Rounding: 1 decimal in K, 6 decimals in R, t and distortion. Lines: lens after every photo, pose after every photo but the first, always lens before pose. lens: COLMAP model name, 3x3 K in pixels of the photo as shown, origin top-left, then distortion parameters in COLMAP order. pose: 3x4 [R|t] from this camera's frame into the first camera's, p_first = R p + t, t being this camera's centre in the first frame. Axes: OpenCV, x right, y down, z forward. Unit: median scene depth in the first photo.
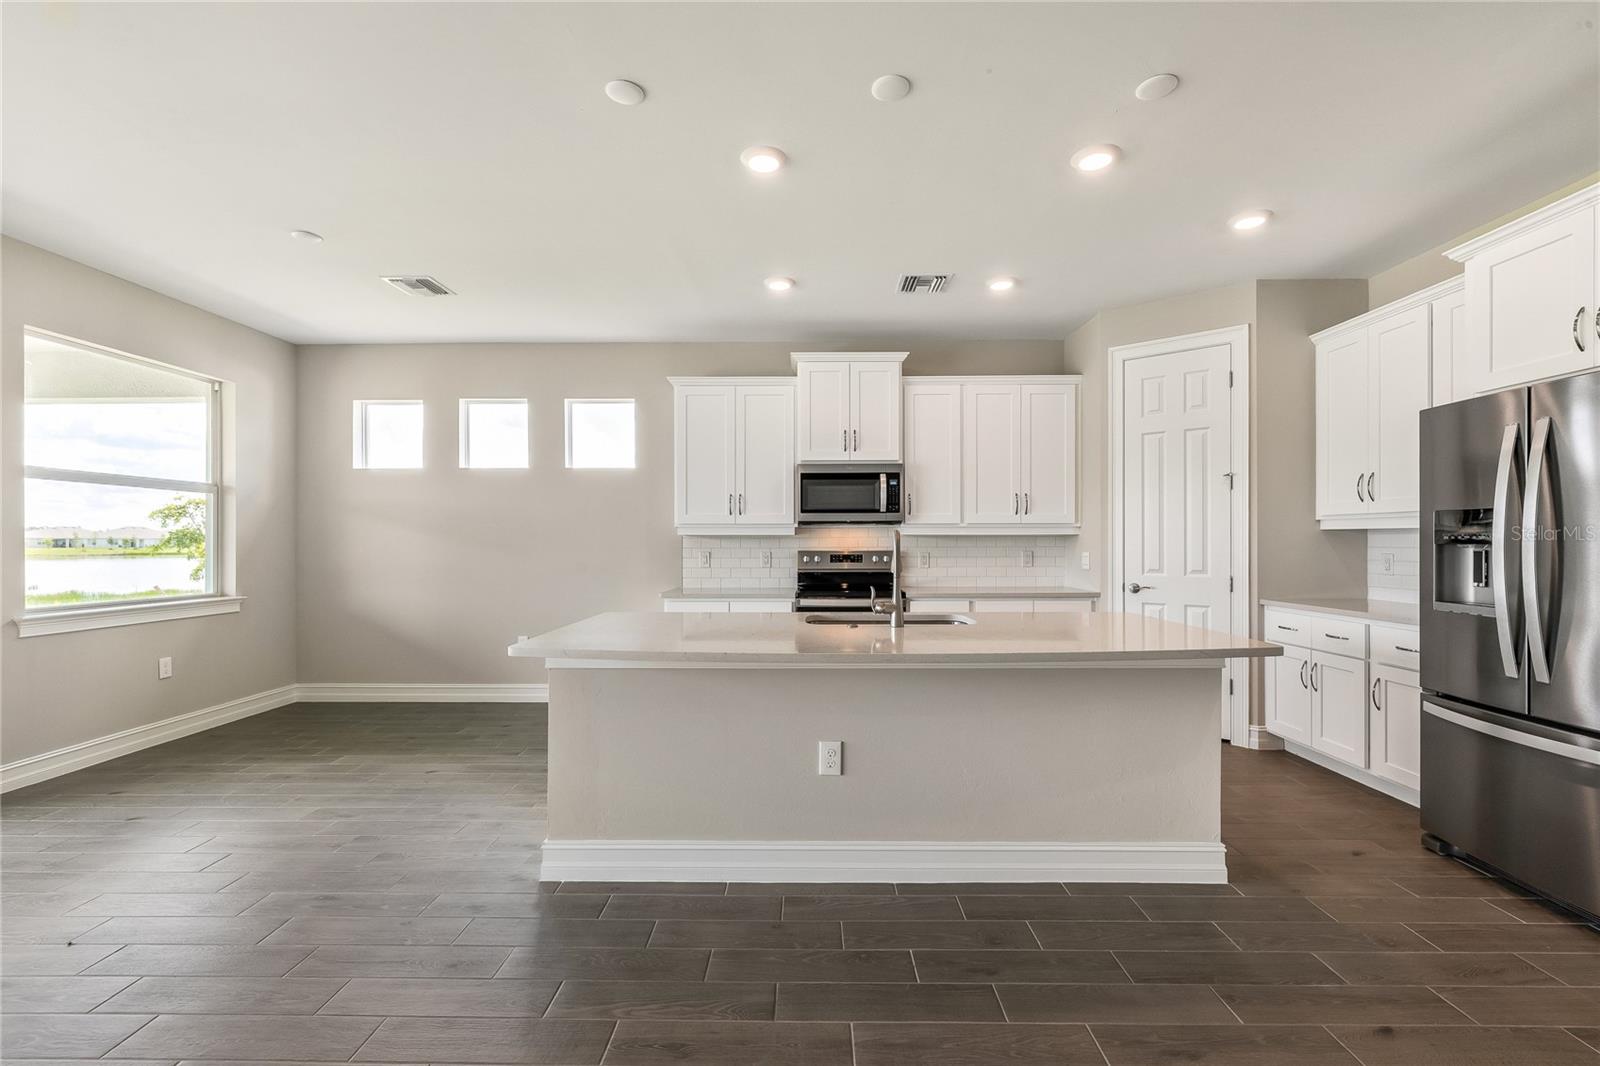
lens RADIAL K [[682.8, 0, 803.1], [0, 682.8, 543.1], [0, 0, 1]] dist [0.000168, -0.000372]
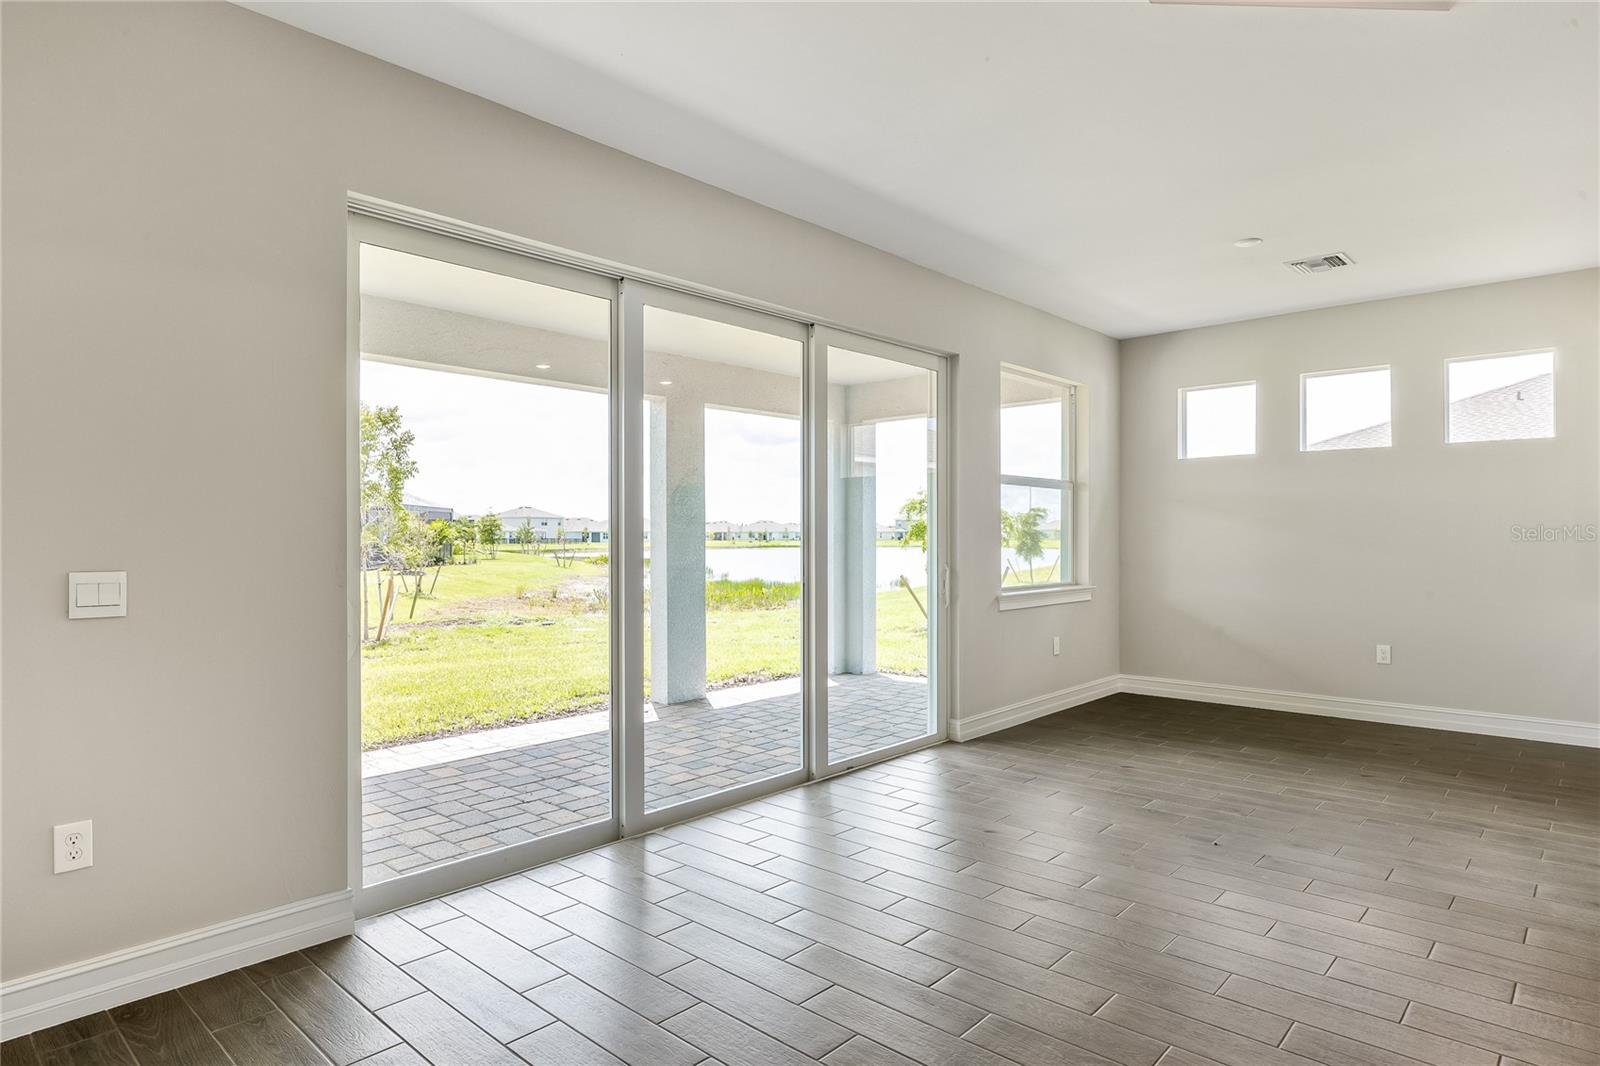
lens RADIAL K [[894.4, 0, 804.2], [0, 894.4, 535.2], [0, 0, 1]] dist [-0.009159, -0.000331]
pose [[0.744529, -0.000850, -0.667589, -0.235599], [0.000146, 0.999999, -0.001110, 0.001160], [0.667590, 0.000729, 0.744529, -0.349045]]
